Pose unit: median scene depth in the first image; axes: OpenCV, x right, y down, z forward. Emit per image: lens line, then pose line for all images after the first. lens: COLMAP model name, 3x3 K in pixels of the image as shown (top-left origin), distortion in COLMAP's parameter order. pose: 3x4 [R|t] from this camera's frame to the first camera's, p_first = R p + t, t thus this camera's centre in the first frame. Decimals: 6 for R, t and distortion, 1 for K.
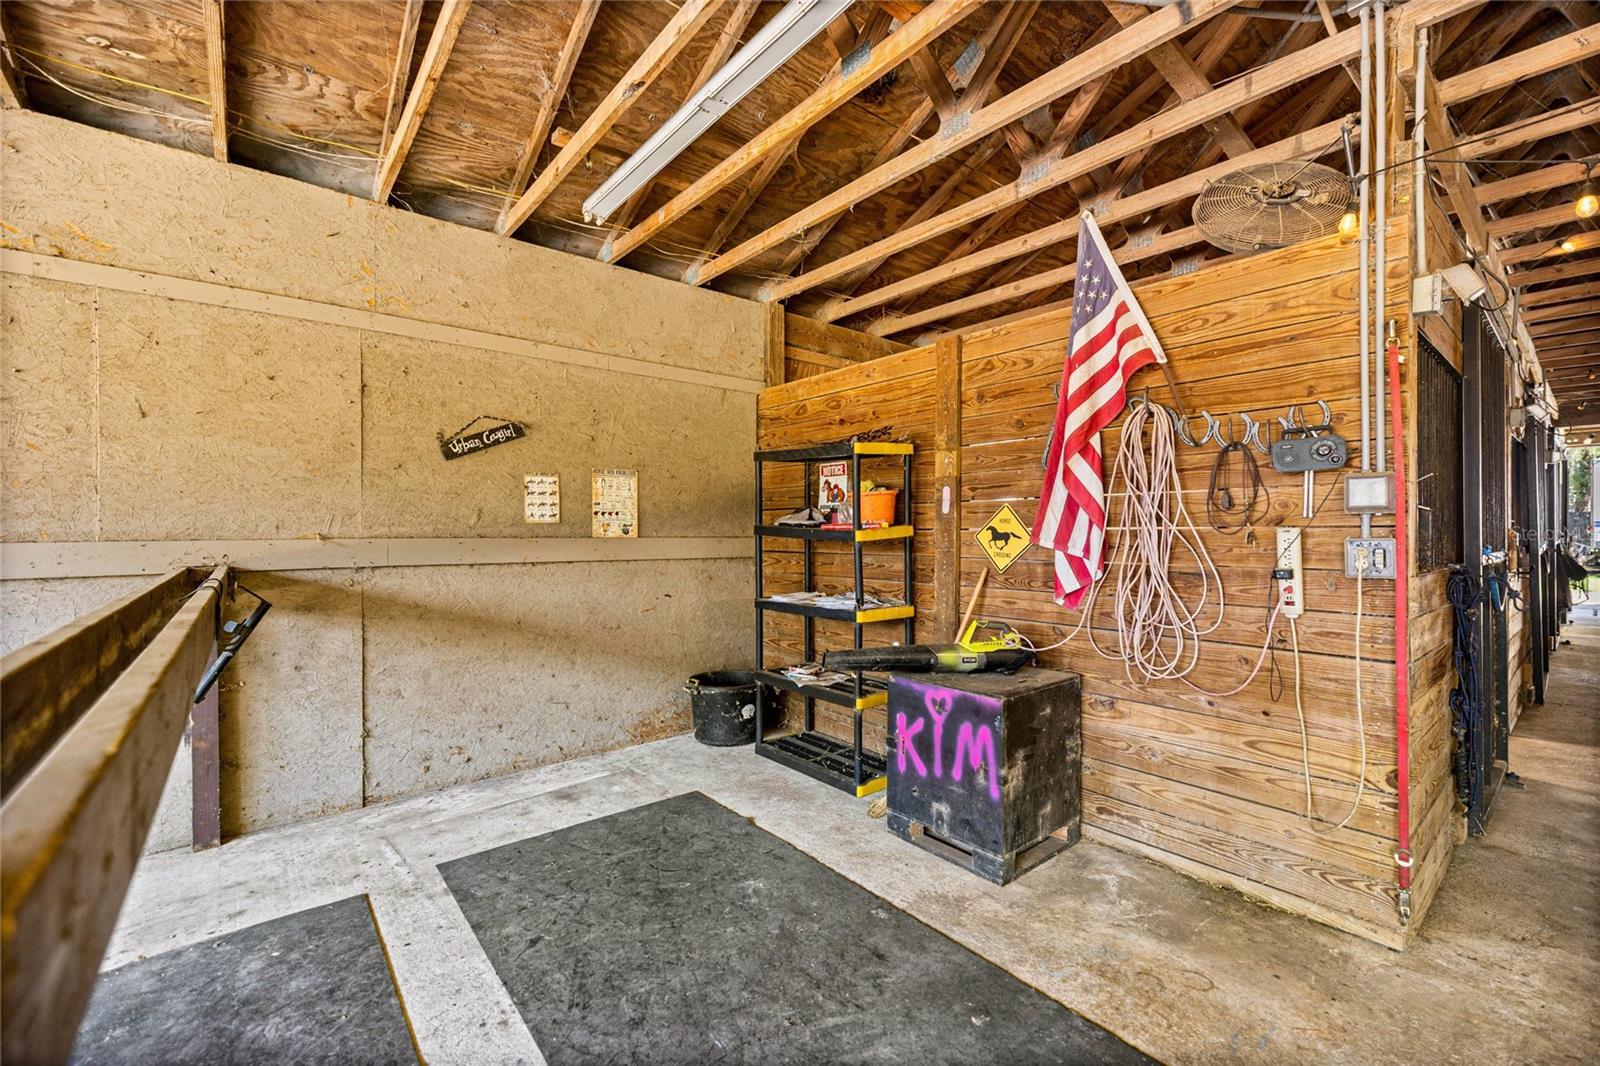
lens RADIAL K [[672.8, 0, 801.3], [0, 672.8, 529.5], [0, 0, 1]] dist [0.002941, 0.000091]
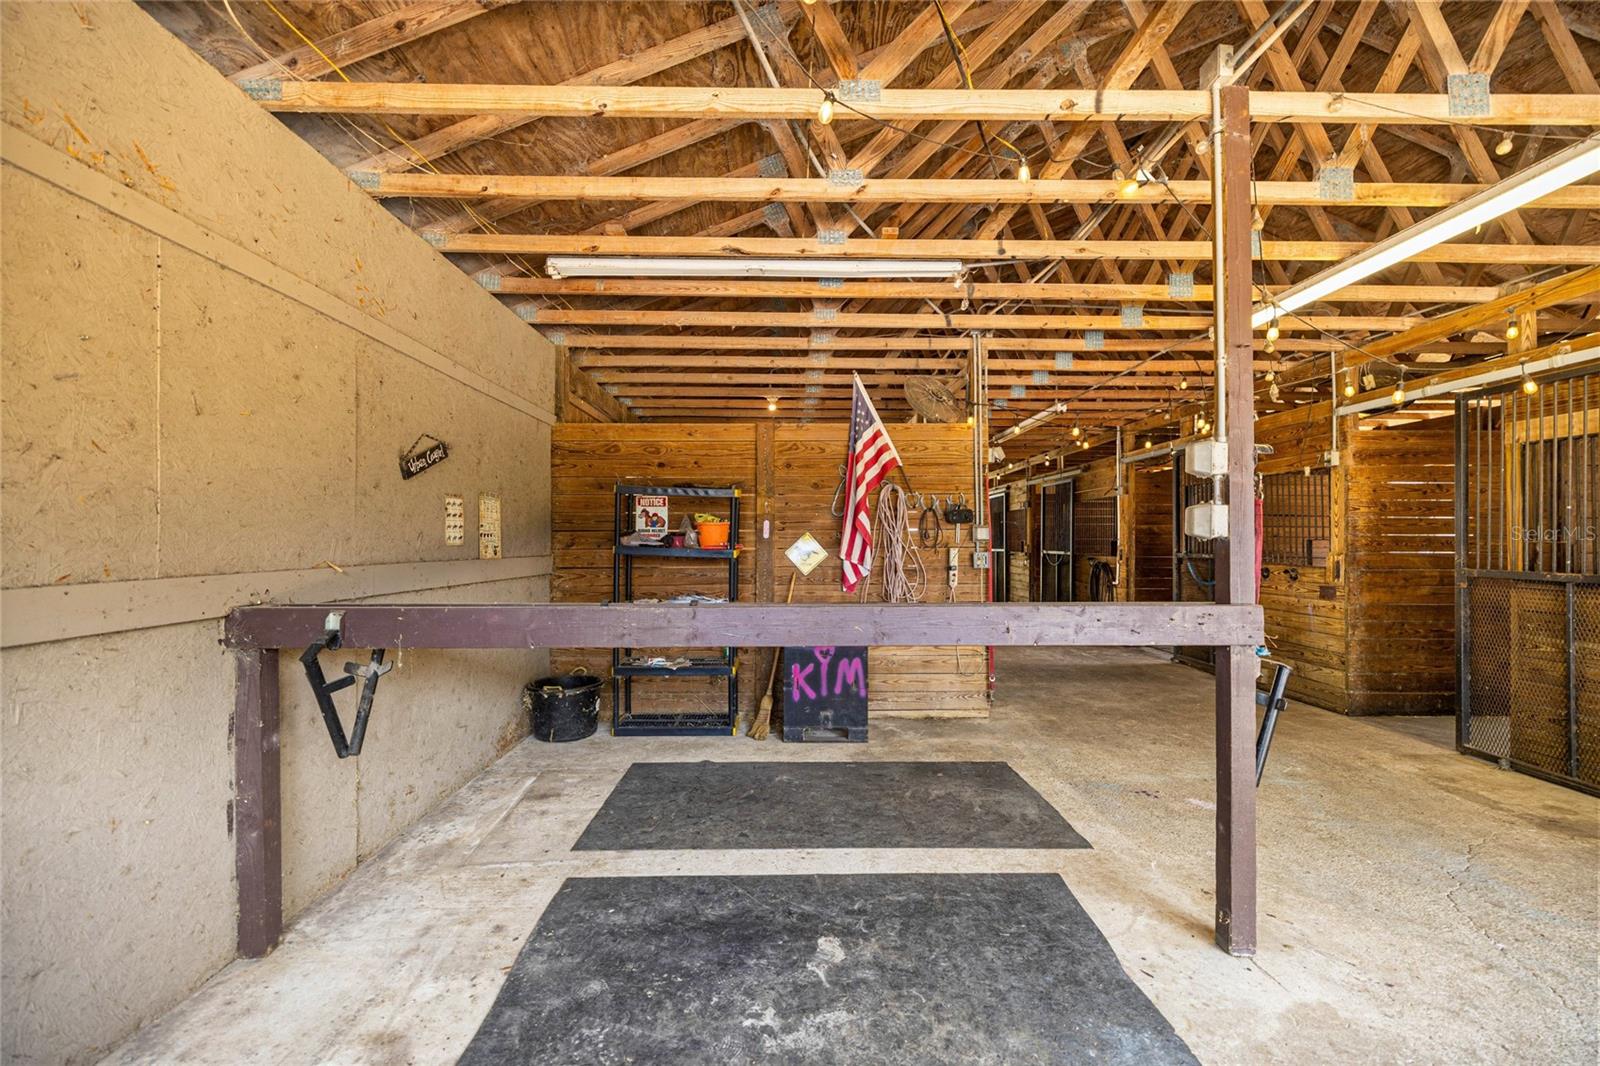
lens RADIAL K [[674.0, 0, 796.9], [0, 674.0, 533.0], [0, 0, 1]] dist [0.000583, 0.000111]
pose [[0.625173, 0.008107, 0.780444, -1.058253], [0.000494, 0.999942, -0.010783, -0.021376], [-0.780486, 0.007126, 0.625133, -0.009431]]
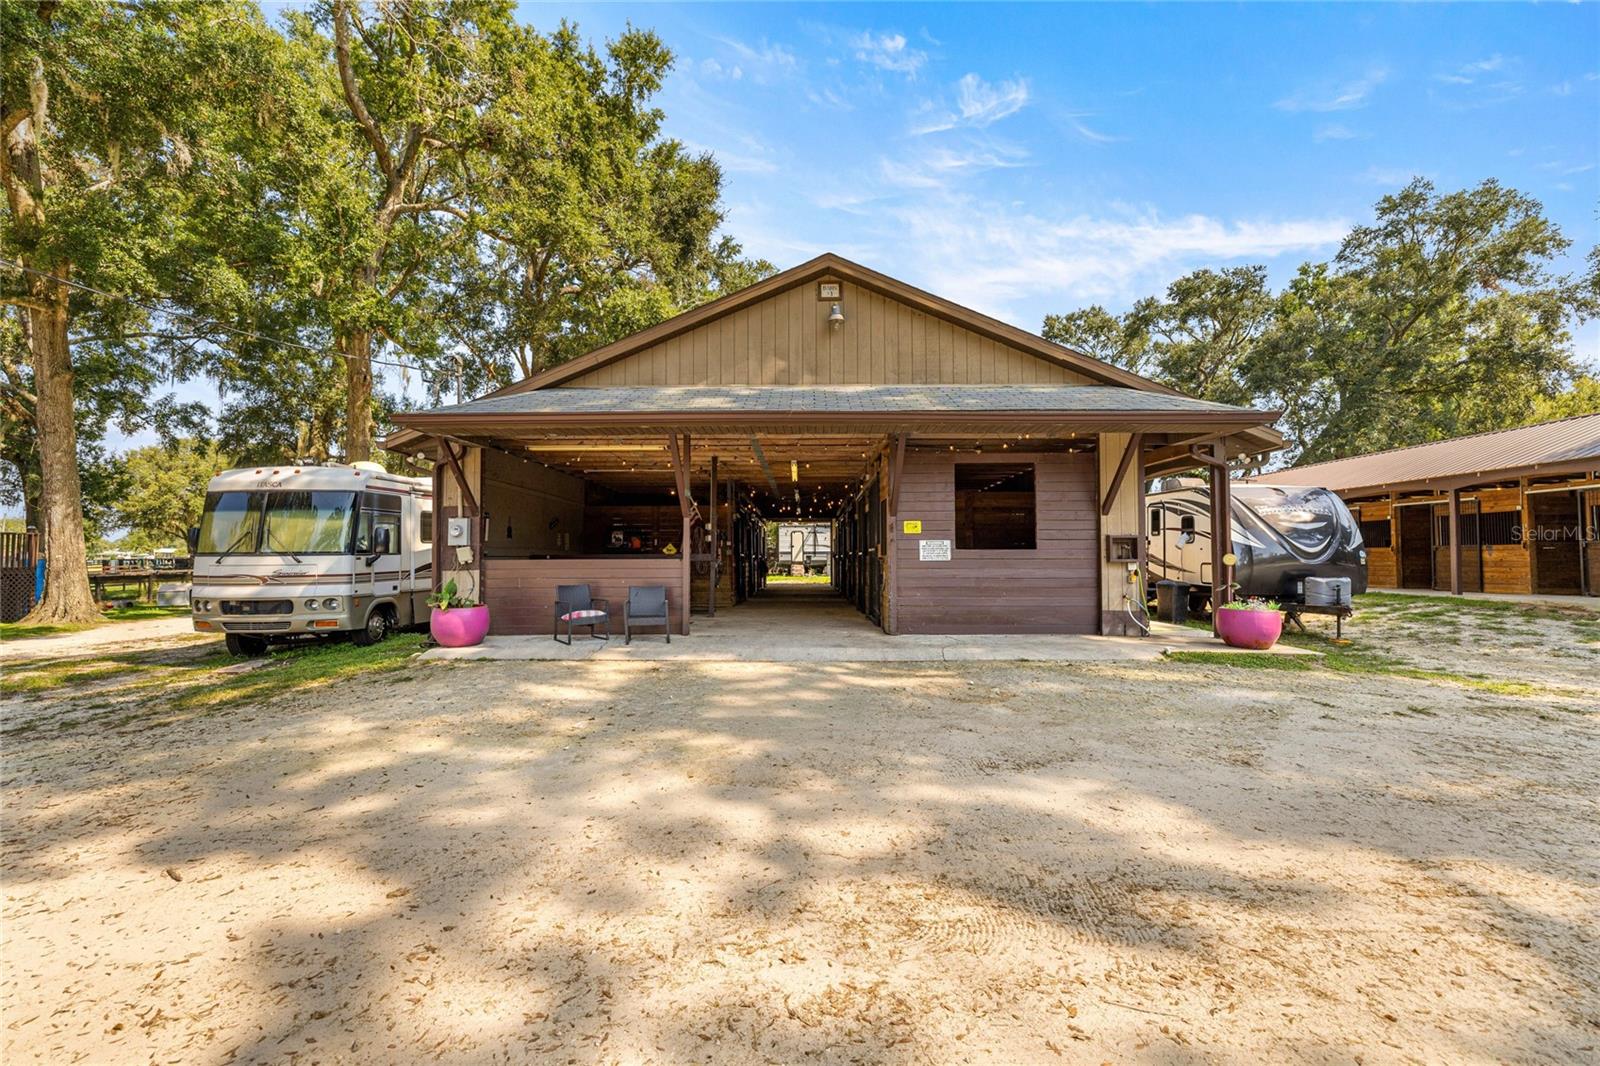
lens RADIAL K [[672.8, 0, 801.3], [0, 672.8, 529.5], [0, 0, 1]] dist [0.002941, 0.000091]
pose [[0.643517, 0.032316, 0.764750, -2.957205], [0.003939, 0.998955, -0.045528, 0.092439], [-0.765422, 0.032310, 0.642717, -2.988692]]
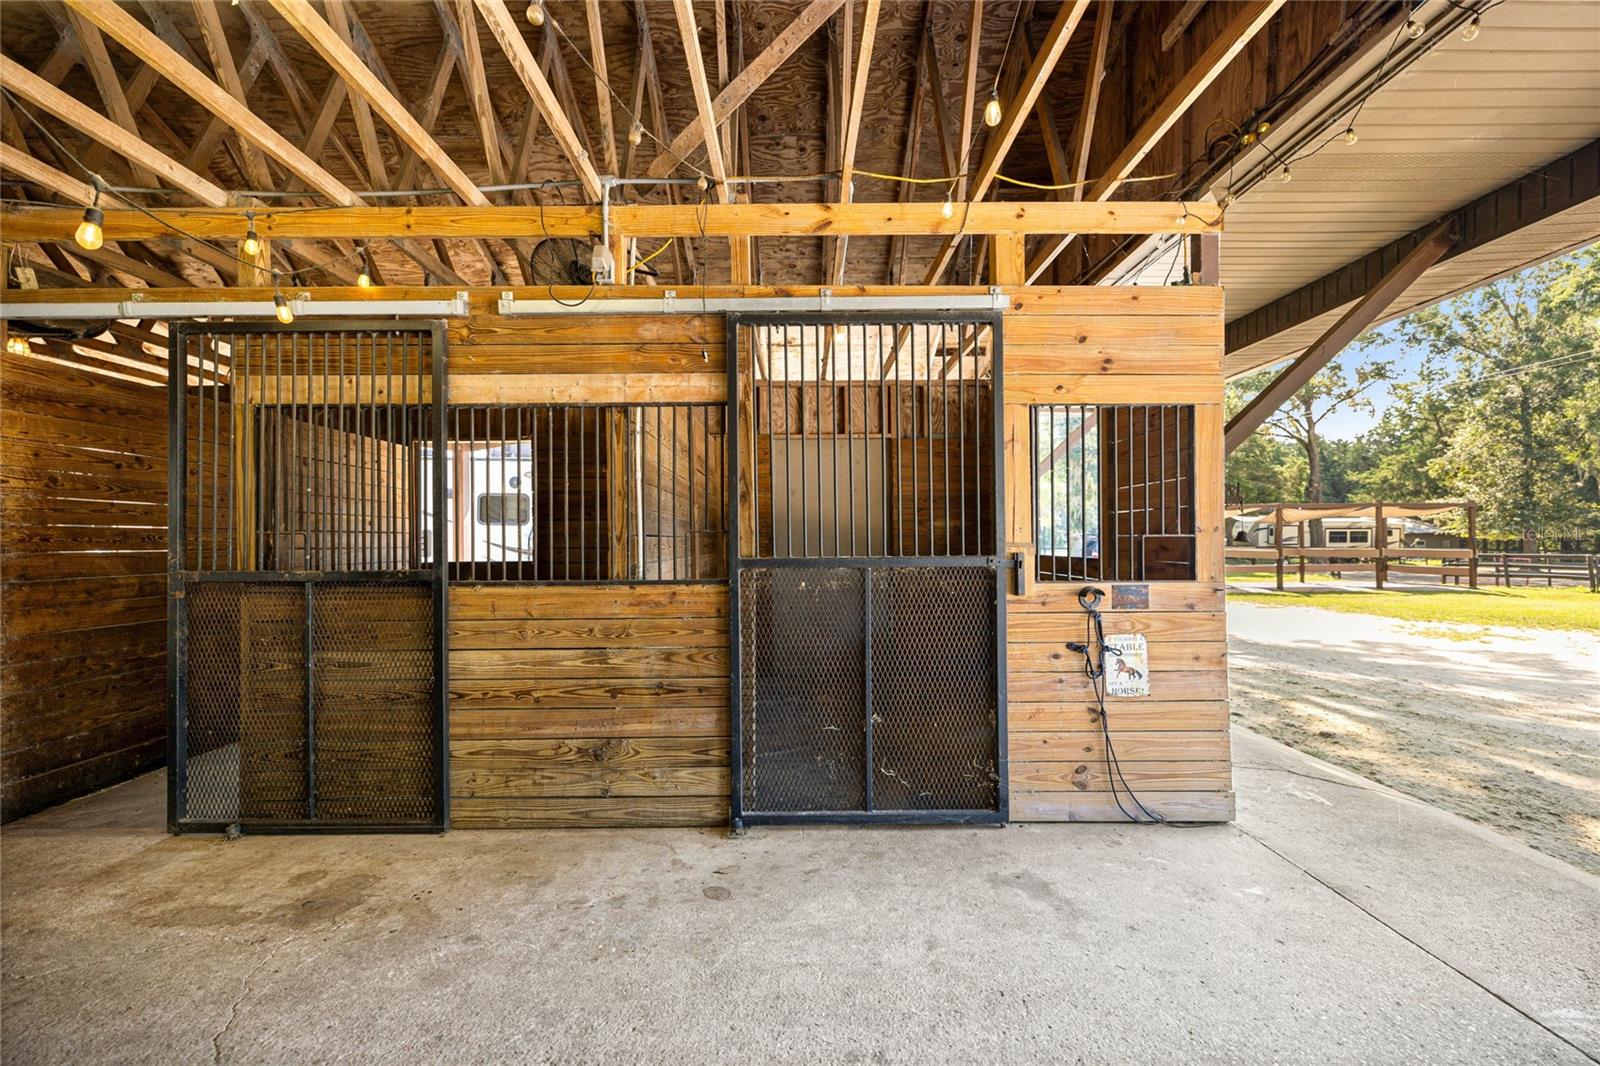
lens RADIAL K [[673.5, 0, 797.4], [0, 673.5, 536.6], [0, 0, 1]] dist [0.003646, 0.000061]
pose [[-0.768272, 0.008615, 0.640065, -0.371754], [0.008574, 0.999958, -0.003168, -0.000145], [-0.640066, 0.003055, -0.768314, -0.034005]]
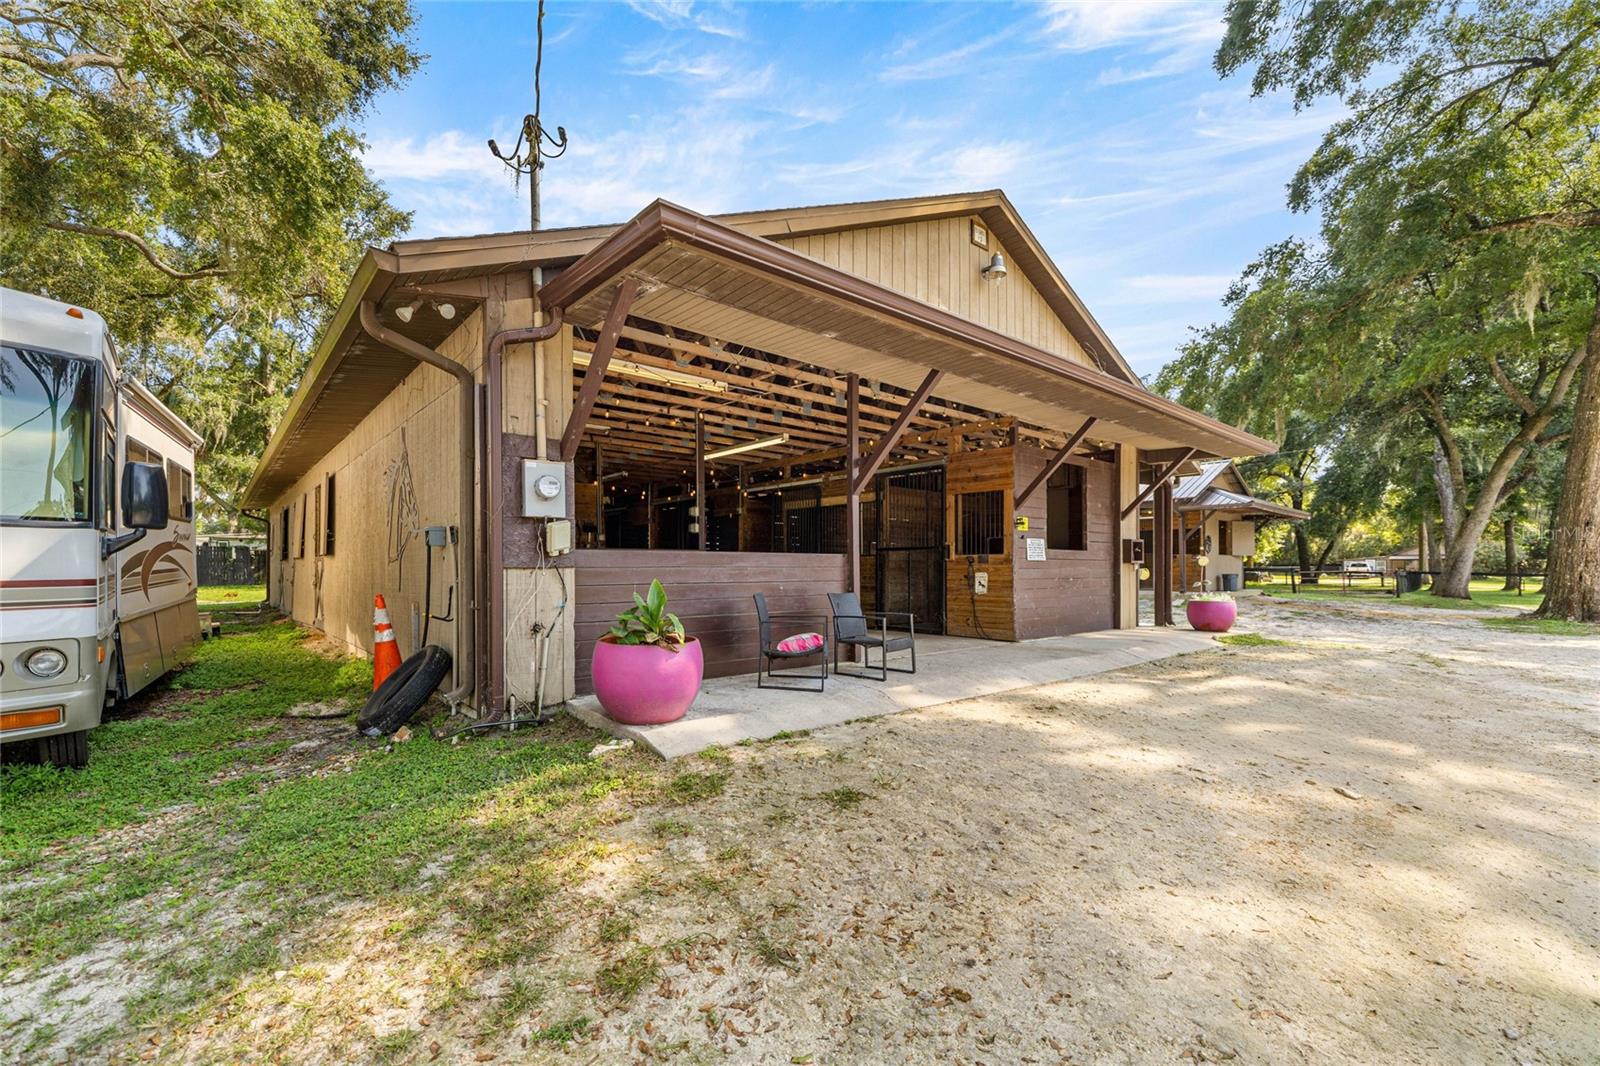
lens RADIAL K [[691.3, 0, 796.7], [0, 691.3, 563.0], [0, 0, 1]] dist [-0.000499, -0.000067]
pose [[-0.024778, 0.009498, 0.999648, -3.167873], [0.000983, 0.999955, -0.009477, 0.136476], [-0.999692, 0.000748, -0.024787, -0.264447]]
